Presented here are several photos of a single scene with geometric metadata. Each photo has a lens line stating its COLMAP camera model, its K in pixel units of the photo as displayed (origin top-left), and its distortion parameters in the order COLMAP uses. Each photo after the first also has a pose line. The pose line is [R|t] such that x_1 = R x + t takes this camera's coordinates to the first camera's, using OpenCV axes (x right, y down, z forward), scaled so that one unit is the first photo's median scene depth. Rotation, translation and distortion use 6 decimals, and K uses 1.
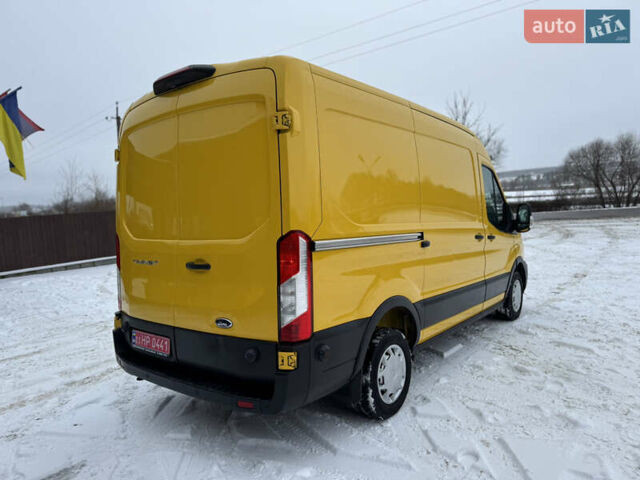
lens RADIAL K [[451.4, 0, 320.0], [0, 451.4, 240.0], [0, 0, 1]] dist [0.004477, -0.000934]
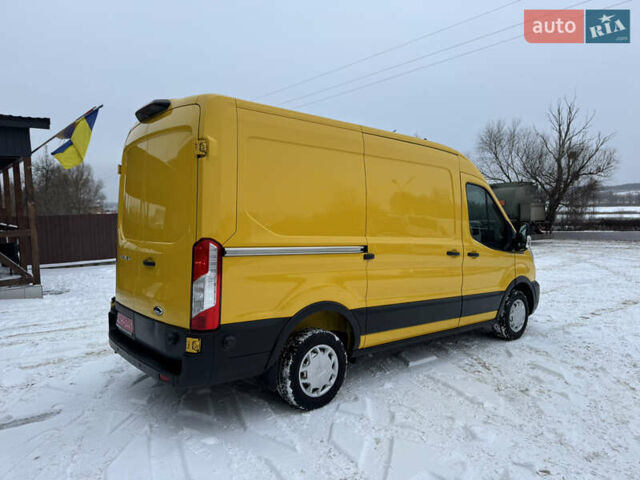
lens RADIAL K [[448.2, 0, 320.0], [0, 448.2, 240.0], [0, 0, 1]] dist [0.005394, 0.001358]
pose [[0.978106, 0.053696, -0.201063, 0.390095], [-0.056099, 0.998406, -0.006269, -0.020725], [0.200405, 0.017411, 0.979558, -0.094554]]
